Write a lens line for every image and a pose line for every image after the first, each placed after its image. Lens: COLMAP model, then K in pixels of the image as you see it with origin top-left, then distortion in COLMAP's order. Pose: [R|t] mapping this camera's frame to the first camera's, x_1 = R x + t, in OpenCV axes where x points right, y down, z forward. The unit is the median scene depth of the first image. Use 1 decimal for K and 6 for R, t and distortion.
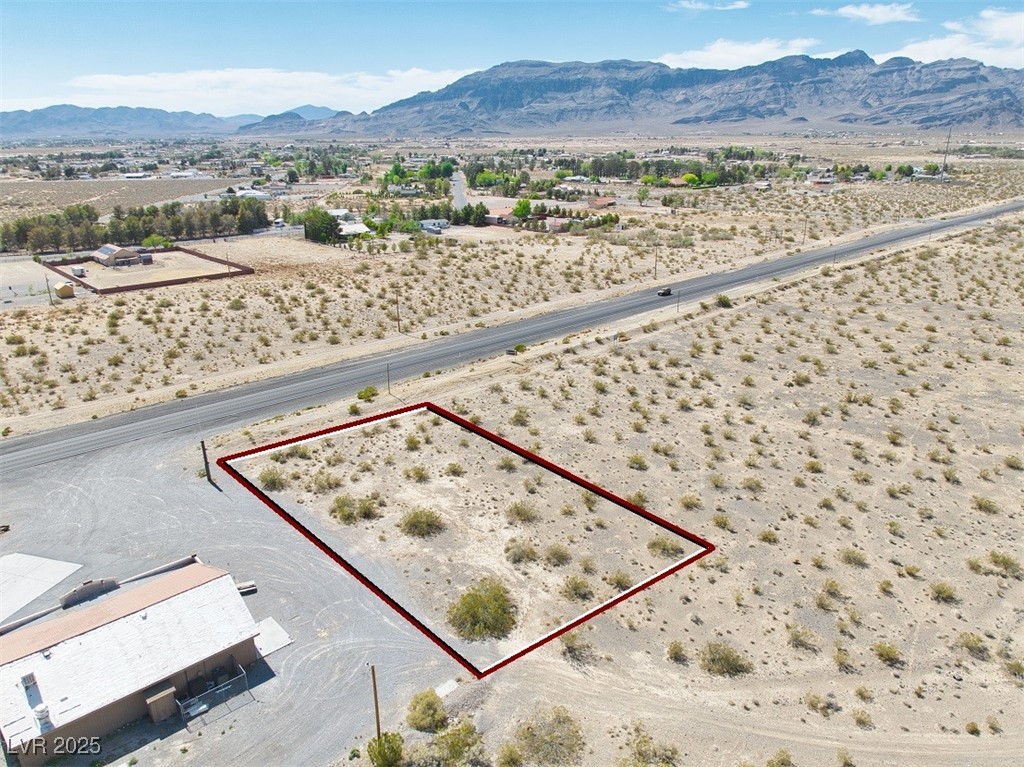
lens RADIAL K [[724.6, 0, 512.0], [0, 724.6, 383.5], [0, 0, 1]] dist [0.023609, -0.049811]
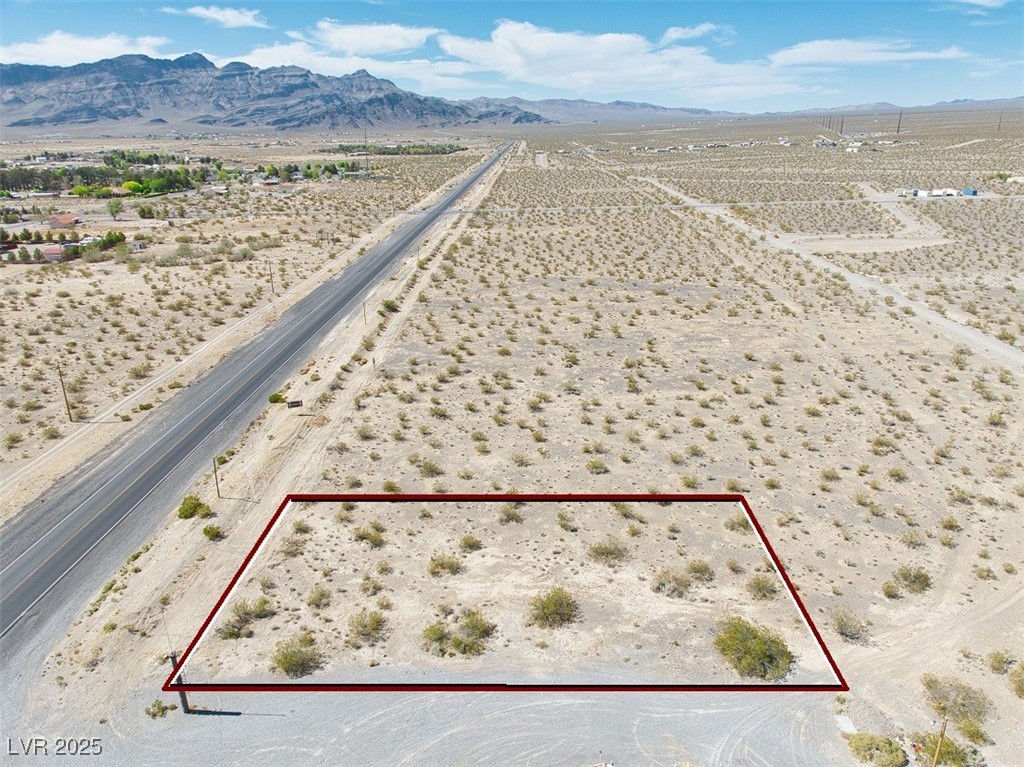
lens RADIAL K [[724.6, 0, 512.0], [0, 724.6, 383.5], [0, 0, 1]] dist [0.023609, -0.049811]
pose [[0.697118, -0.234619, 0.677481, -0.329494], [0.236022, 0.967369, 0.092147, -0.072024], [-0.676994, 0.095663, 0.729745, 0.199069]]
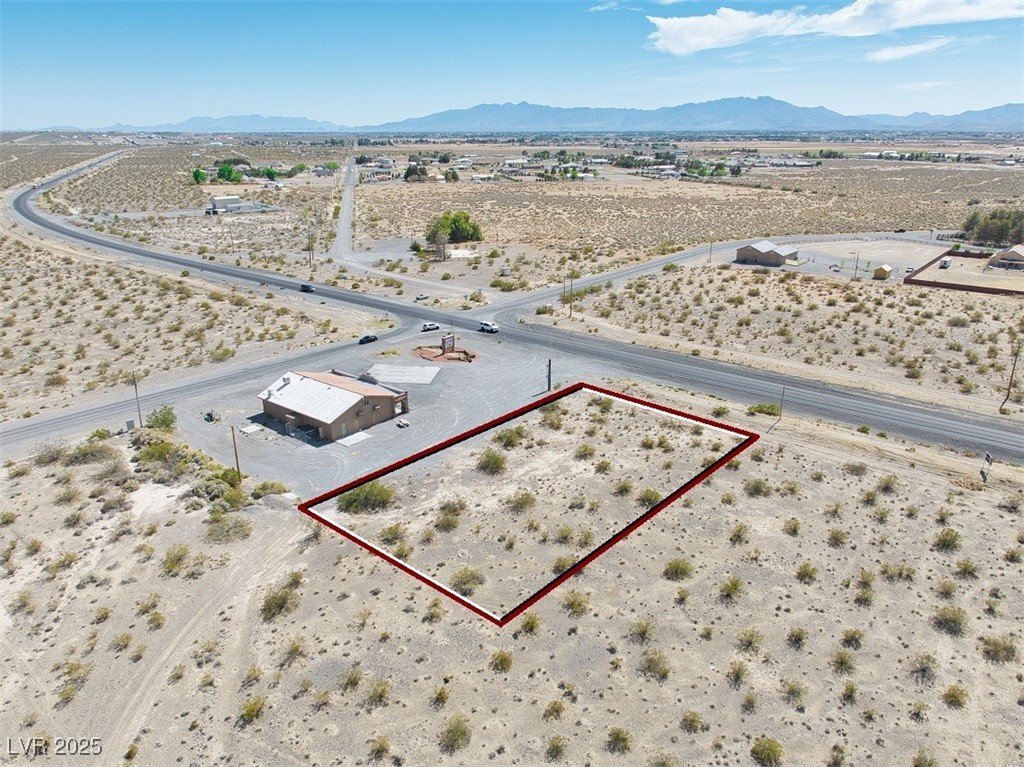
lens RADIAL K [[724.6, 0, 512.0], [0, 724.6, 383.5], [0, 0, 1]] dist [0.023609, -0.049811]
pose [[0.134330, 0.333230, -0.933227, 0.463627], [-0.321626, 0.905440, 0.277012, -0.128155], [0.937290, 0.262938, 0.228803, 0.362334]]
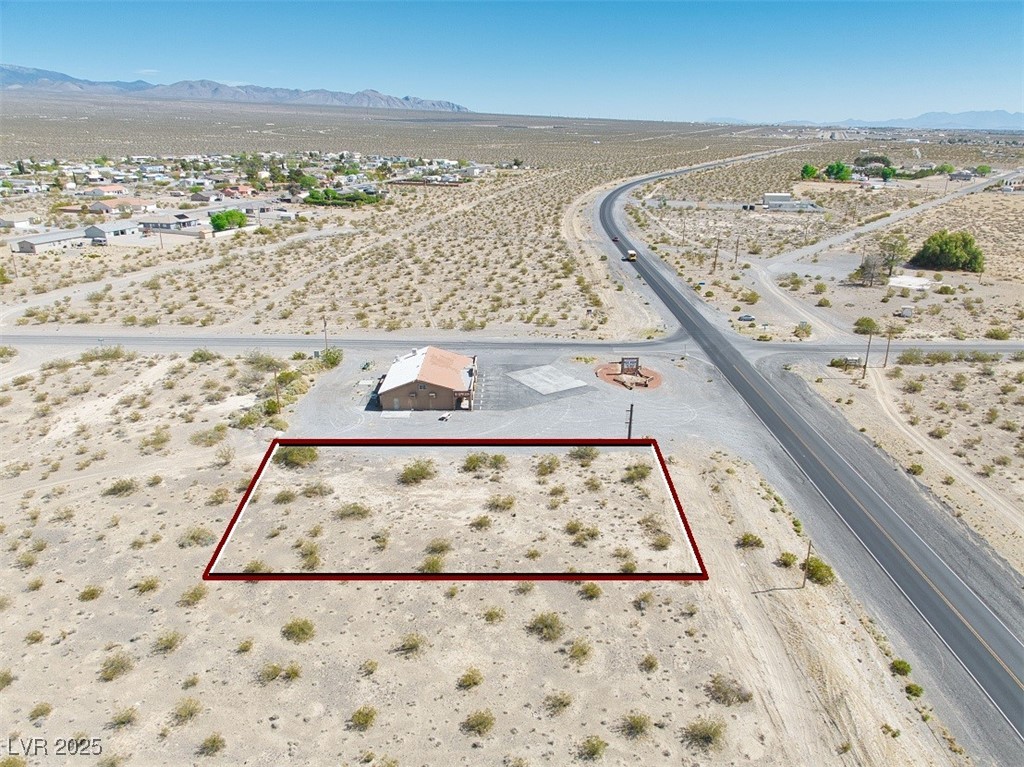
lens RADIAL K [[718.7, 0, 512.0], [0, 718.7, 383.5], [0, 0, 1]] dist [0.007453, -0.044741]
pose [[-0.680936, 0.254664, -0.686639, 0.257148], [-0.234075, 0.812726, 0.533559, -0.280396], [0.693927, 0.524045, -0.493804, 0.791847]]
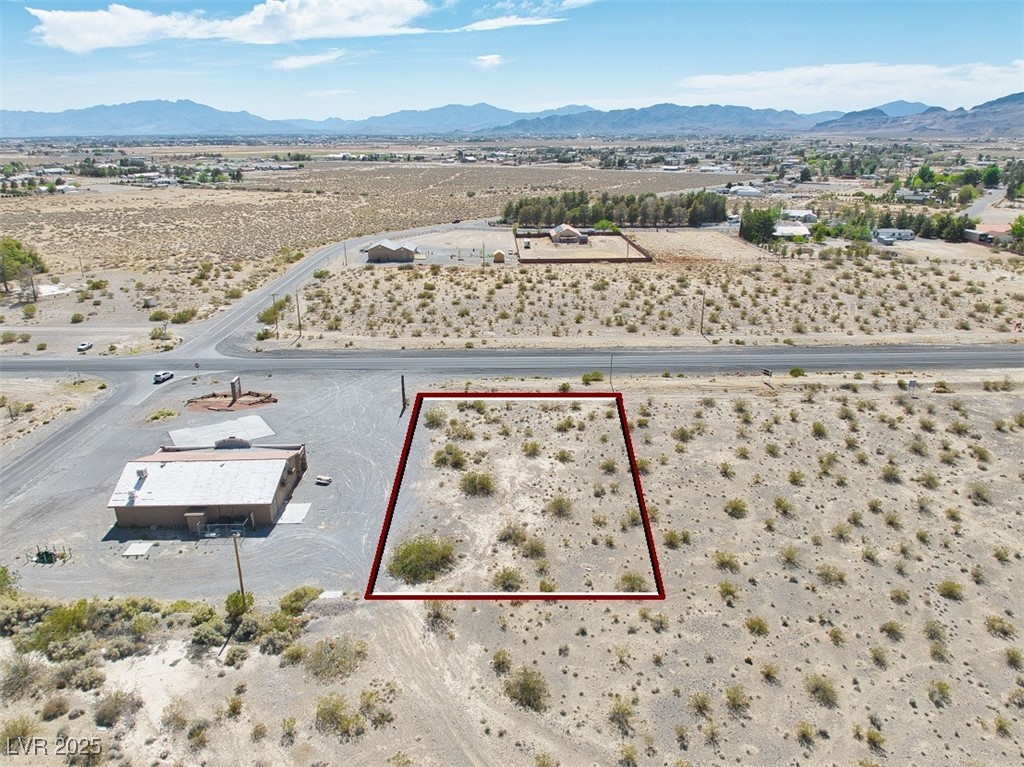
lens RADIAL K [[724.6, 0, 512.0], [0, 724.6, 383.5], [0, 0, 1]] dist [0.023609, -0.049811]
pose [[0.749889, 0.221419, -0.623410, 0.284392], [-0.219087, 0.972271, 0.081789, -0.029112], [0.624233, 0.075248, 0.777606, 0.080051]]
